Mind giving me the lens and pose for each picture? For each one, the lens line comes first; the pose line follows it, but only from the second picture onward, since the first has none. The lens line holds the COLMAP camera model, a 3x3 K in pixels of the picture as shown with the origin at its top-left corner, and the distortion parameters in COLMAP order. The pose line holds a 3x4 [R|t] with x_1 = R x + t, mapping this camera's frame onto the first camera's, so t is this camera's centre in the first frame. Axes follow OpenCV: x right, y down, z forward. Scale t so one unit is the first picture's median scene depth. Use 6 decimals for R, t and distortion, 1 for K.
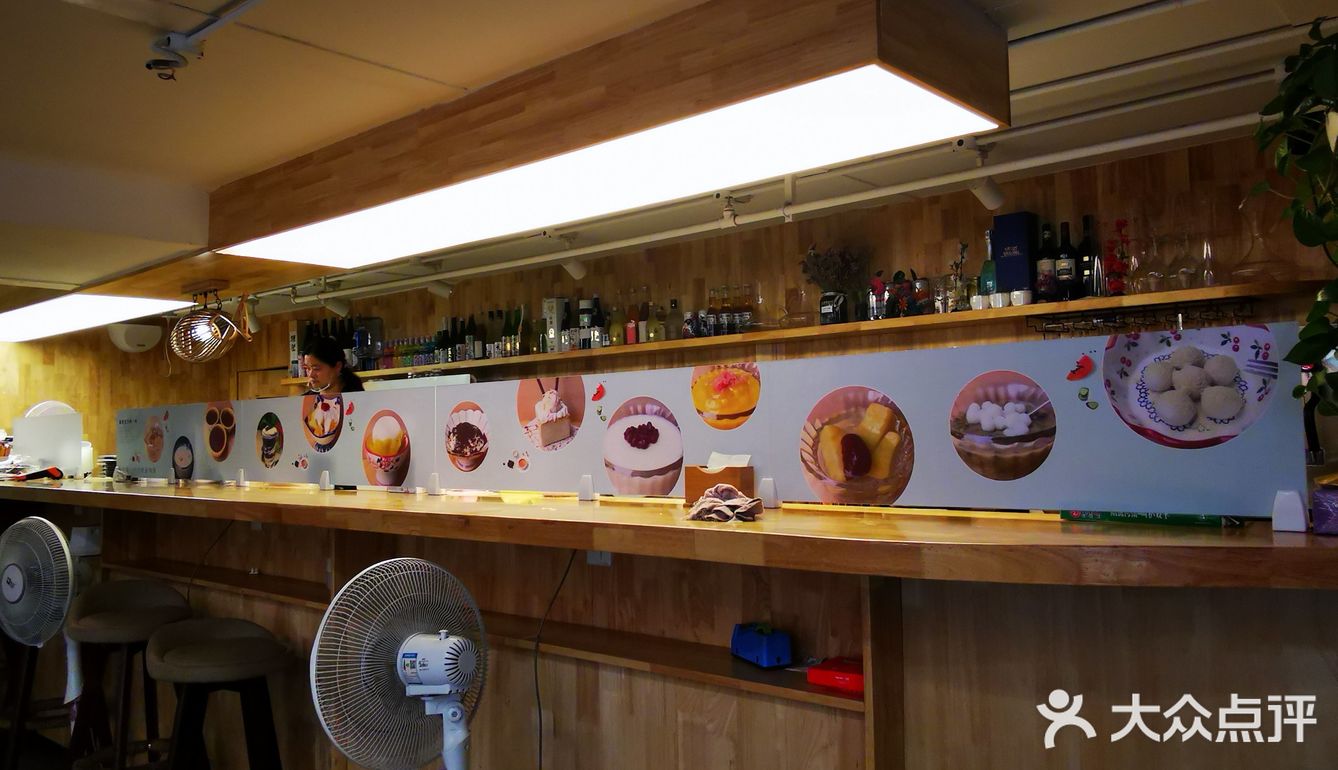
lens RADIAL K [[1019.2, 0, 670.4], [0, 1019.2, 385.2], [0, 0, 1]] dist [0.029762, 0.001856]
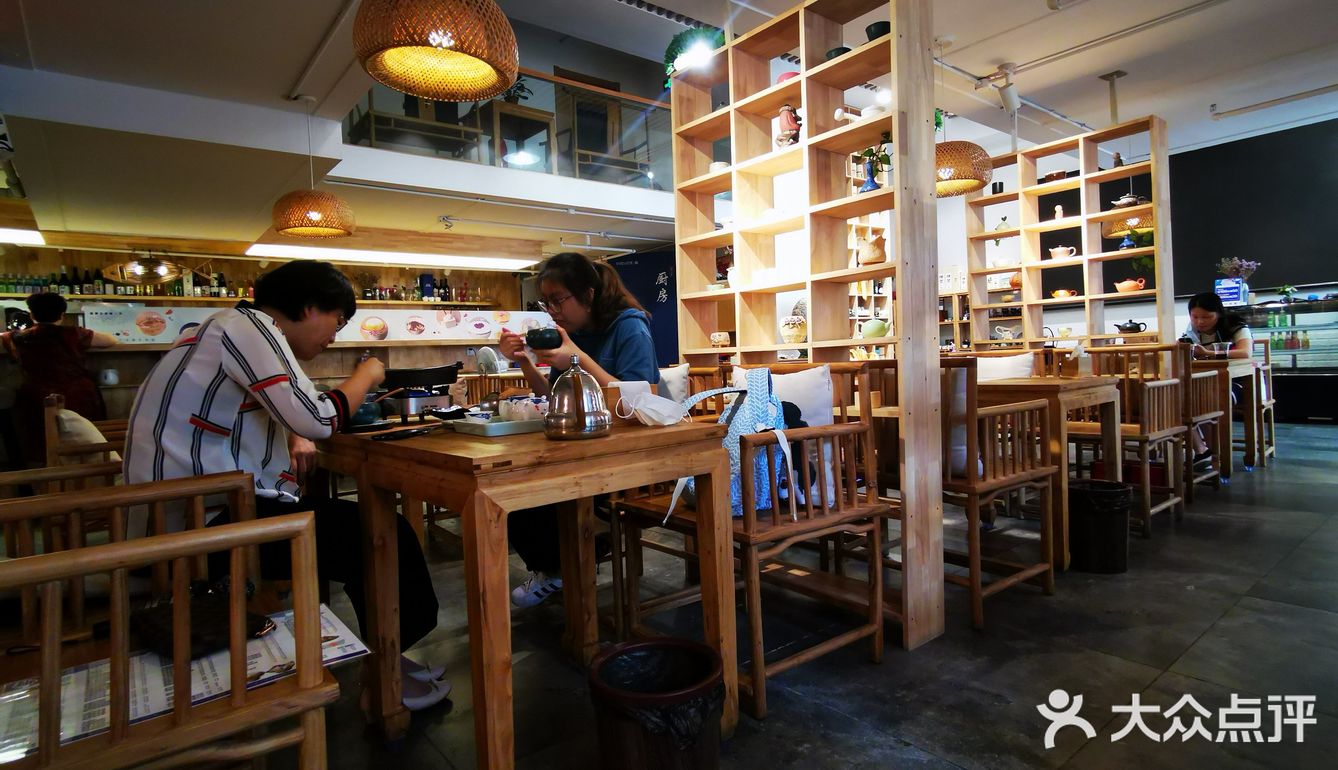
lens RADIAL K [[707.8, 0, 667.5], [0, 707.8, 379.6], [0, 0, 1]] dist [0.017373, 0.001158]
pose [[0.179779, -0.009646, 0.983660, -2.485457], [-0.000731, 0.999950, 0.009939, 0.216049], [-0.983707, -0.002506, 0.179763, -0.304168]]
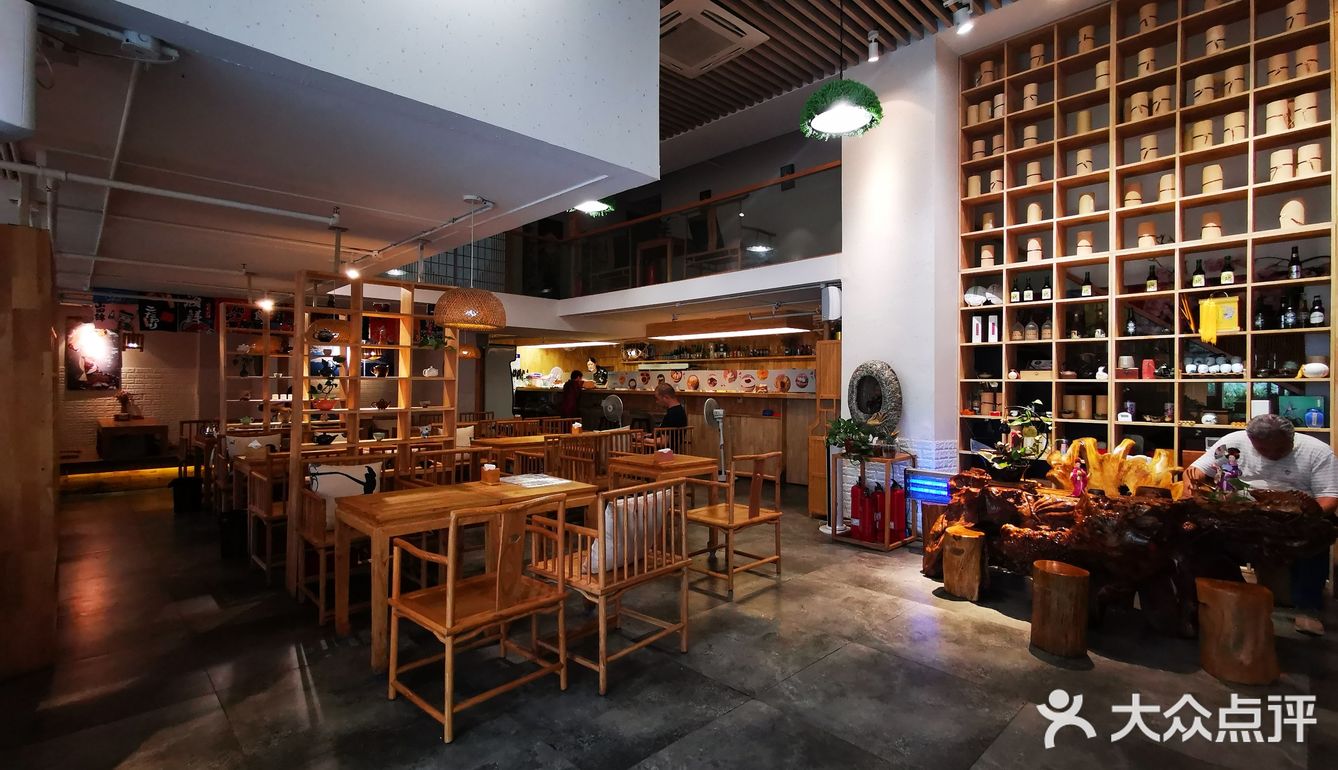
lens RADIAL K [[609.6, 0, 670.0], [0, 609.6, 385.5], [0, 0, 1]] dist [0.001187, 0.000337]
pose [[0.996357, 0.030068, -0.079806, -0.166494], [-0.026118, 0.998403, 0.050084, -0.075780], [0.081184, -0.047817, 0.995551, -2.171395]]
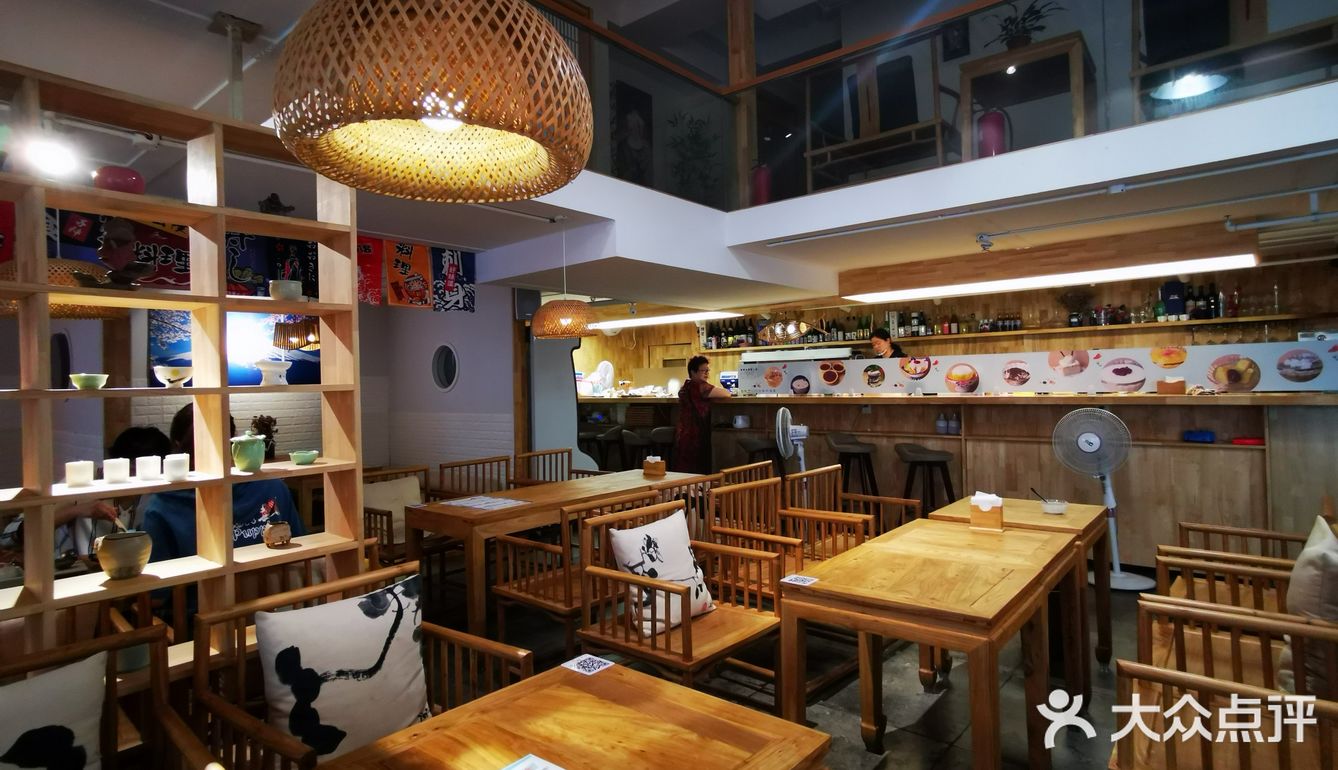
lens RADIAL K [[707.8, 0, 662.8], [0, 707.8, 373.1], [0, 0, 1]] dist [0.017373, 0.001158]
pose [[0.999839, -0.000095, 0.017932, -1.168282], [-0.000431, 0.999570, 0.029324, -0.003210], [-0.017927, -0.029327, 0.999409, -0.851087]]
